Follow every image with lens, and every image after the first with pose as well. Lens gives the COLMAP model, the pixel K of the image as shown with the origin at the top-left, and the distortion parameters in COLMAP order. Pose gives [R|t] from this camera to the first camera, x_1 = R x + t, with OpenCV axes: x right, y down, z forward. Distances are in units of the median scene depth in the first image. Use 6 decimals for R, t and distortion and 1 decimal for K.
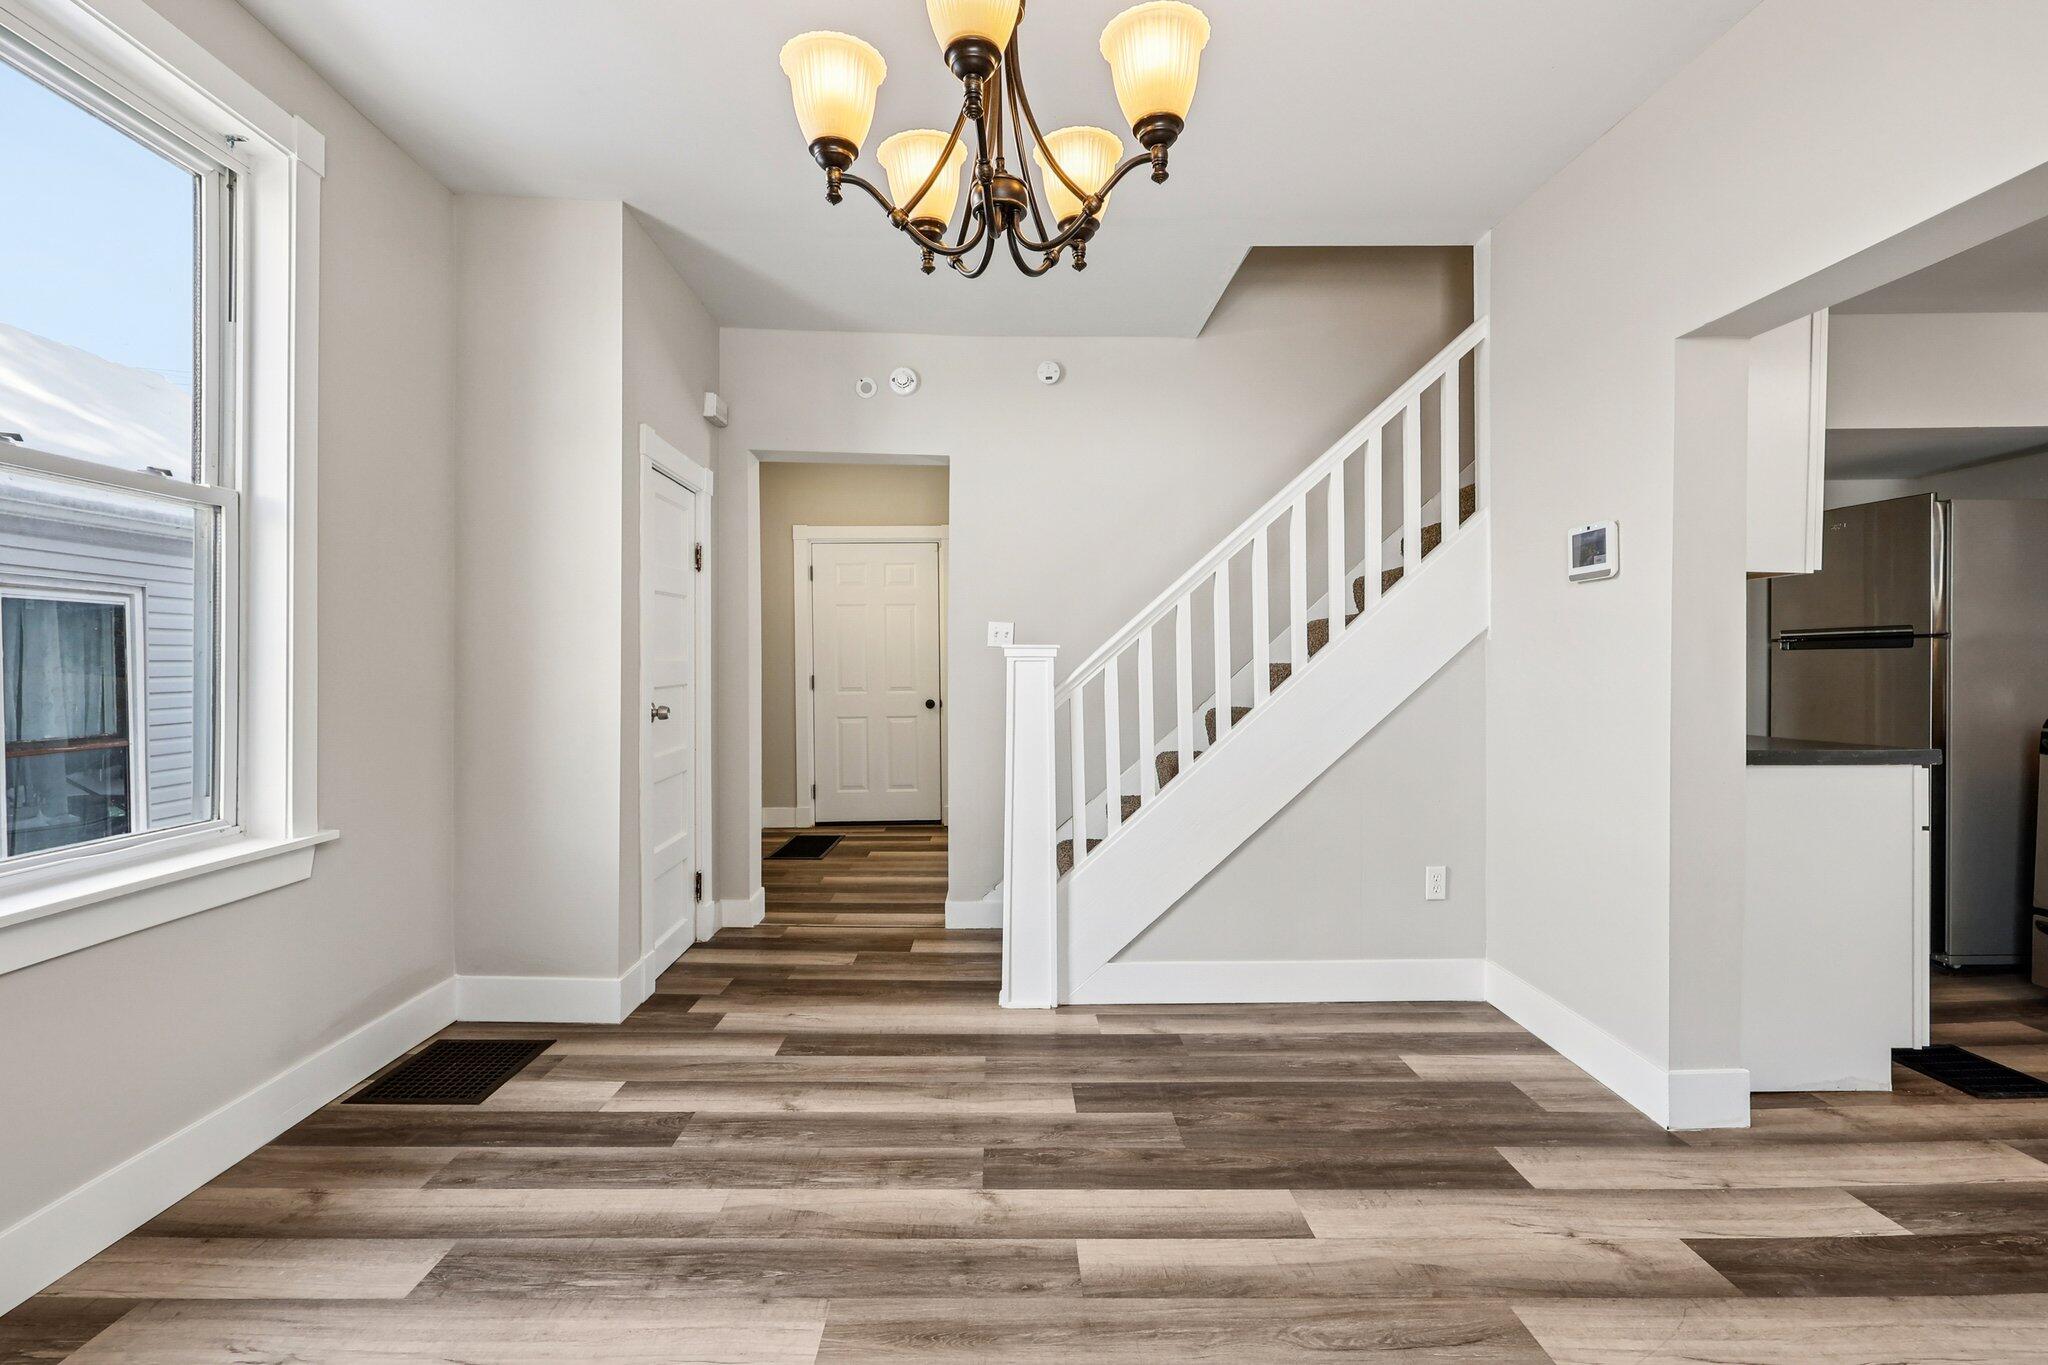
lens RADIAL K [[955.9, 0, 1017.2], [0, 955.9, 669.1], [0, 0, 1]] dist [-0.000766, 0.001293]
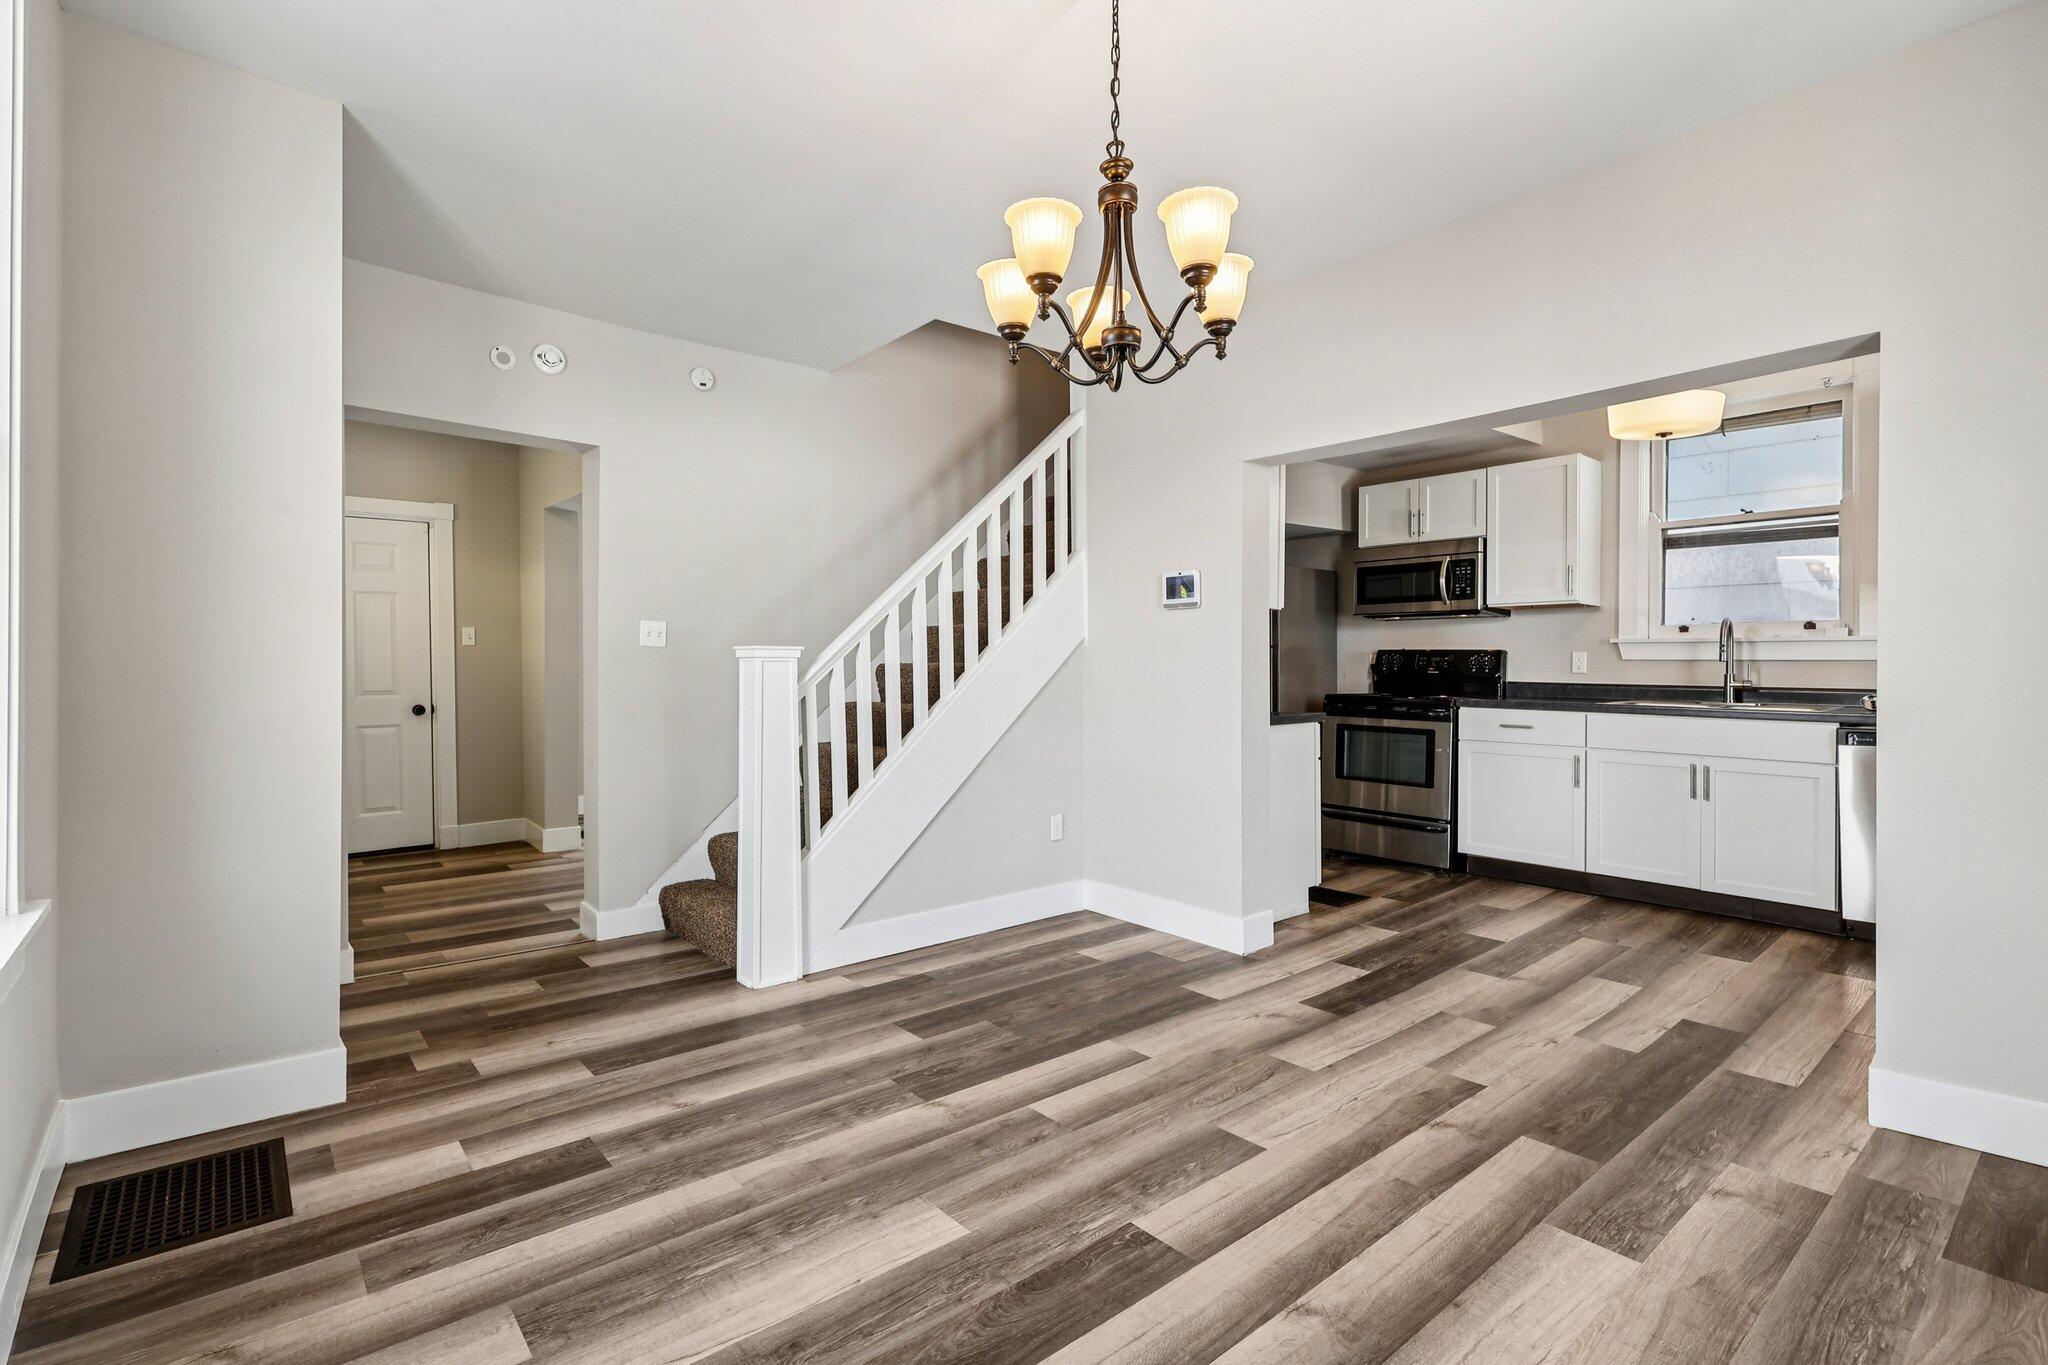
lens RADIAL K [[951.7, 0, 1017.6], [0, 951.7, 662.9], [0, 0, 1]] dist [-0.001596, 0.001020]
pose [[0.777528, 0.000416, 0.628848, -0.586212], [0.002986, 0.999986, -0.004354, -0.001552], [-0.628841, 0.005263, 0.777516, -0.003322]]
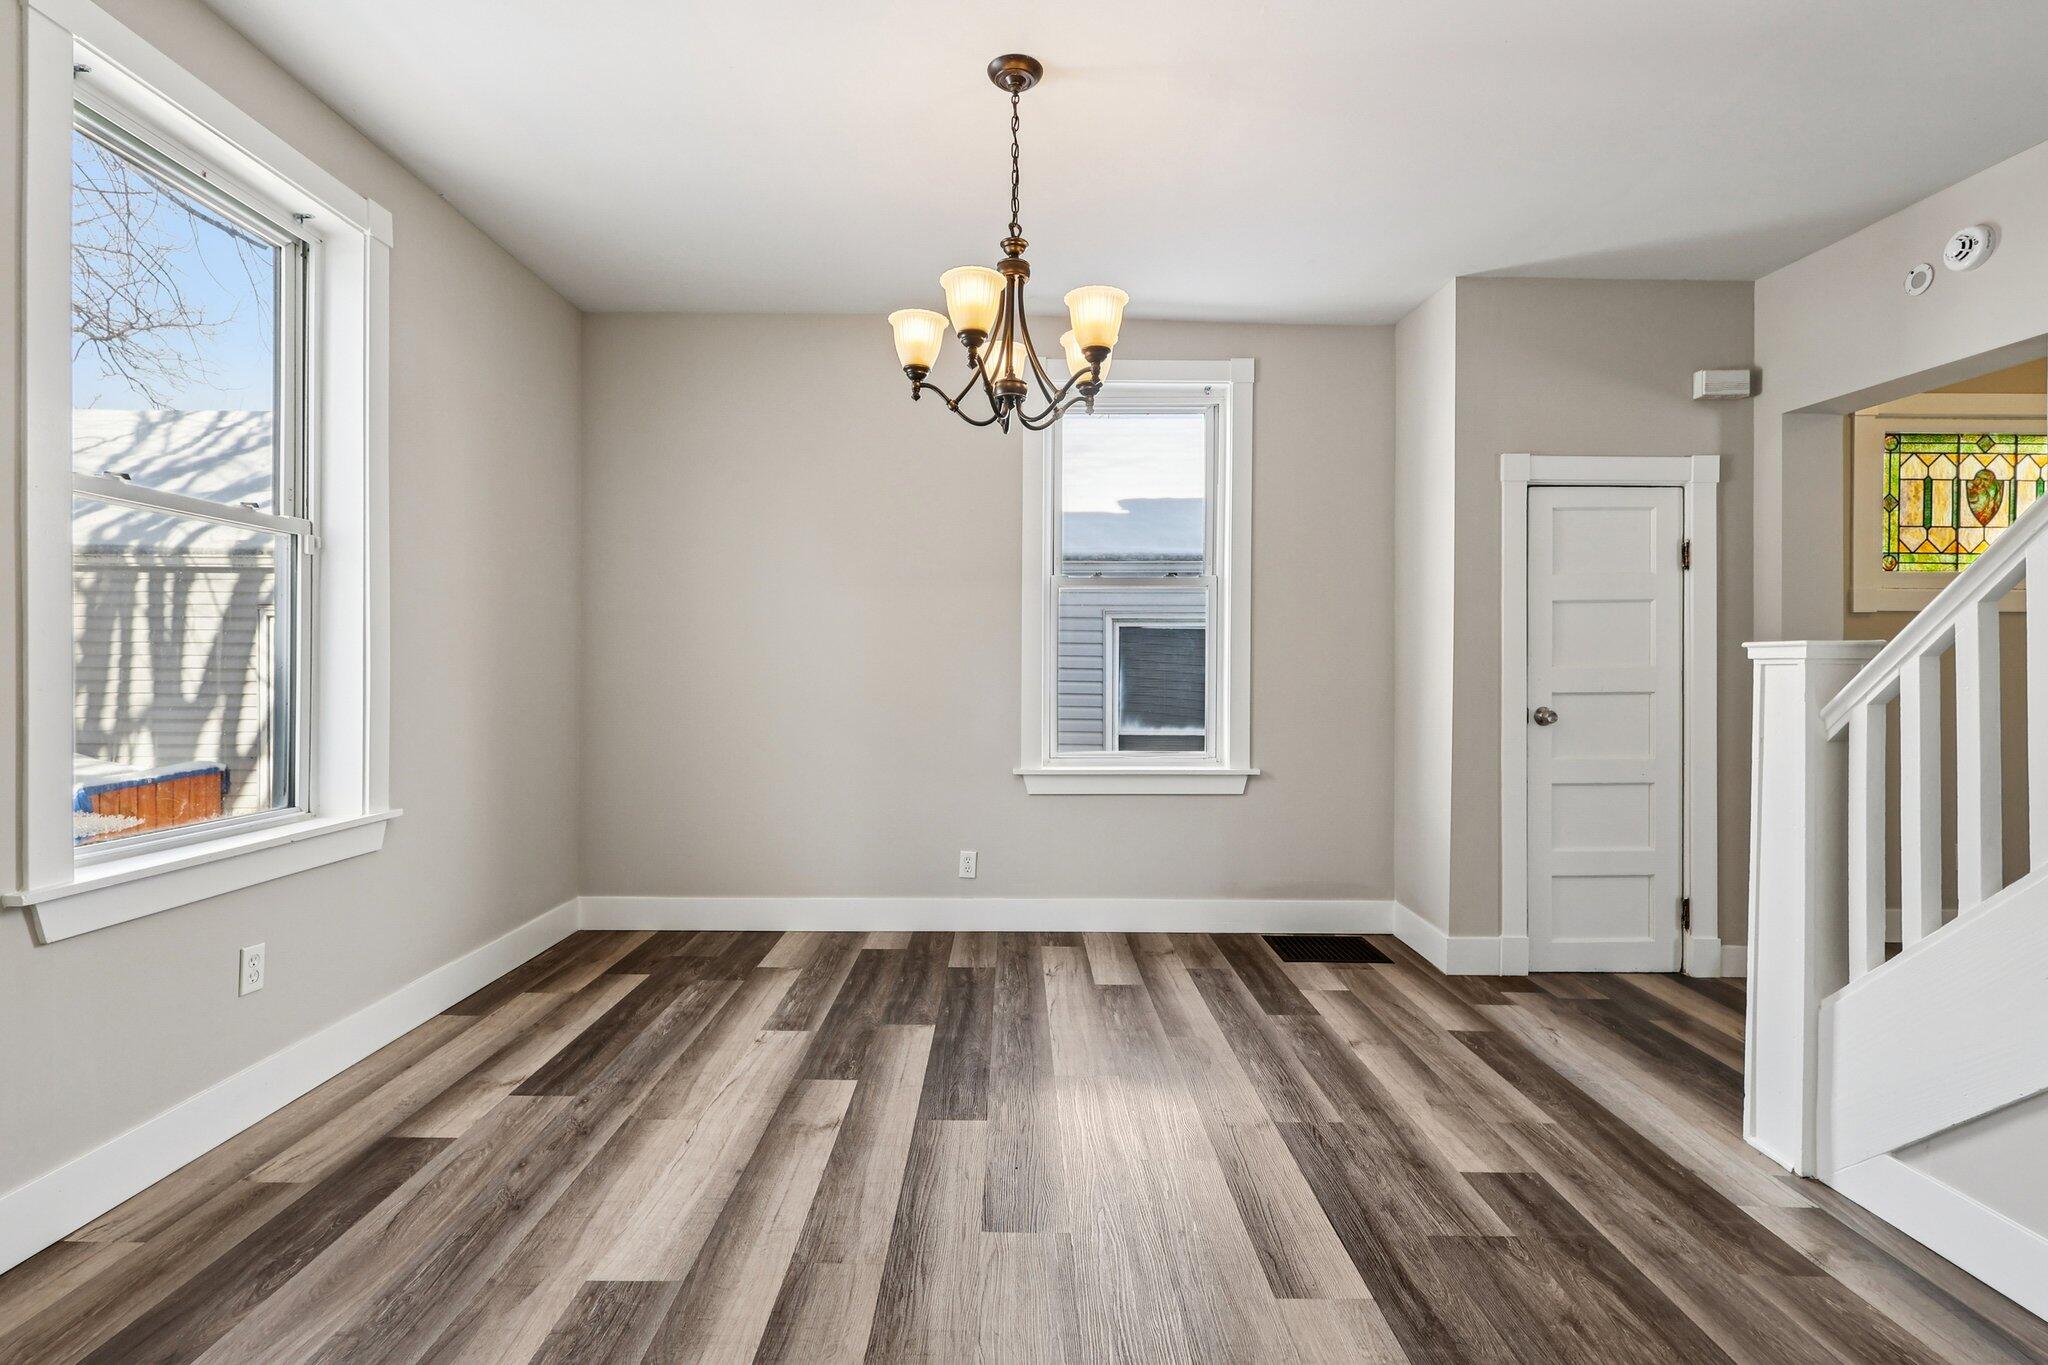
lens RADIAL K [[955.9, 0, 1017.2], [0, 955.9, 669.1], [0, 0, 1]] dist [-0.000766, 0.001293]
pose [[-0.008588, -0.003066, -0.999958, 0.940477], [-0.008708, 0.999958, -0.002992, 0.002246], [0.999925, 0.008682, -0.008615, 0.582433]]
